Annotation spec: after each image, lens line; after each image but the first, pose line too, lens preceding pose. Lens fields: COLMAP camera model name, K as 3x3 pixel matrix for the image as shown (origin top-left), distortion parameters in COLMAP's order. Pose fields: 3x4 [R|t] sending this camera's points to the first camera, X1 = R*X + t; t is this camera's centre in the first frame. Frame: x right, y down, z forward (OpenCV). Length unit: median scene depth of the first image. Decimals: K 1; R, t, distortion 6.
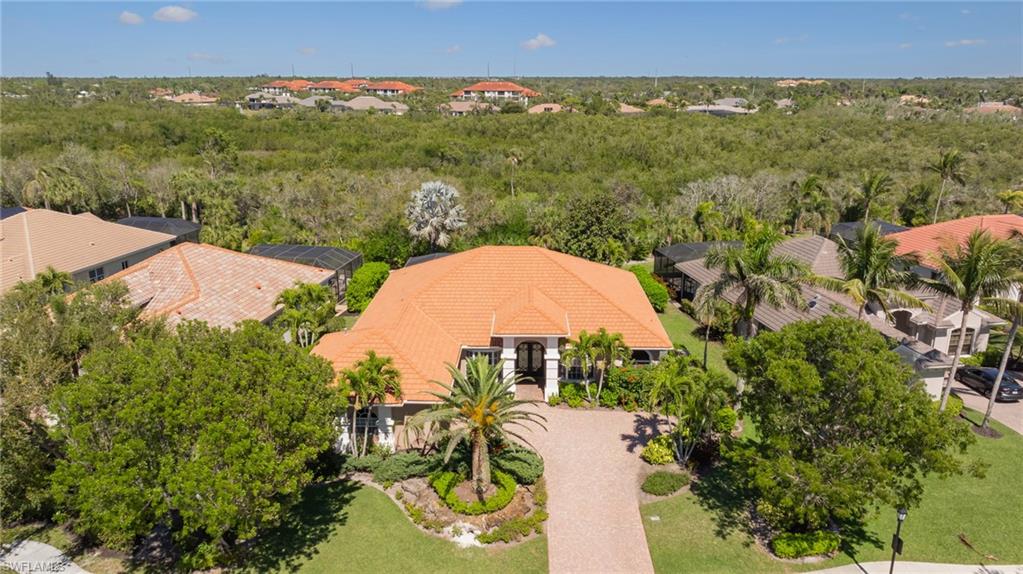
lens RADIAL K [[784.6, 0, 511.5], [0, 784.6, 287.0], [0, 0, 1]] dist [-0.004960, 0.000216]
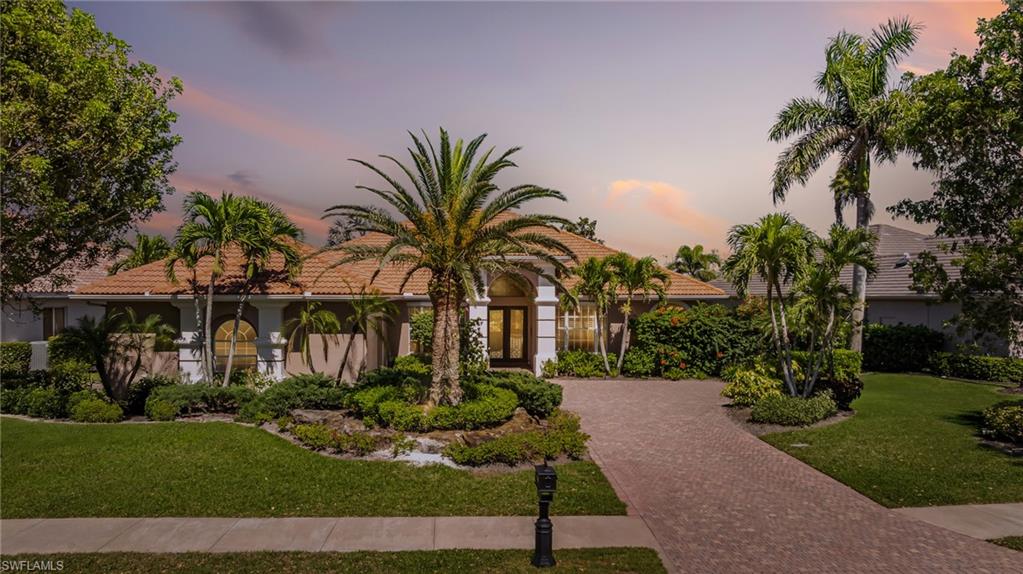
lens RADIAL K [[789.5, 0, 482.4], [0, 789.5, 287.7], [0, 0, 1]] dist [-0.009053, 0.003253]
pose [[0.998519, 0.002690, 0.054332, -0.041528], [0.012434, 0.961052, -0.276087, 0.302220], [-0.052959, 0.276353, 0.959596, 0.454318]]
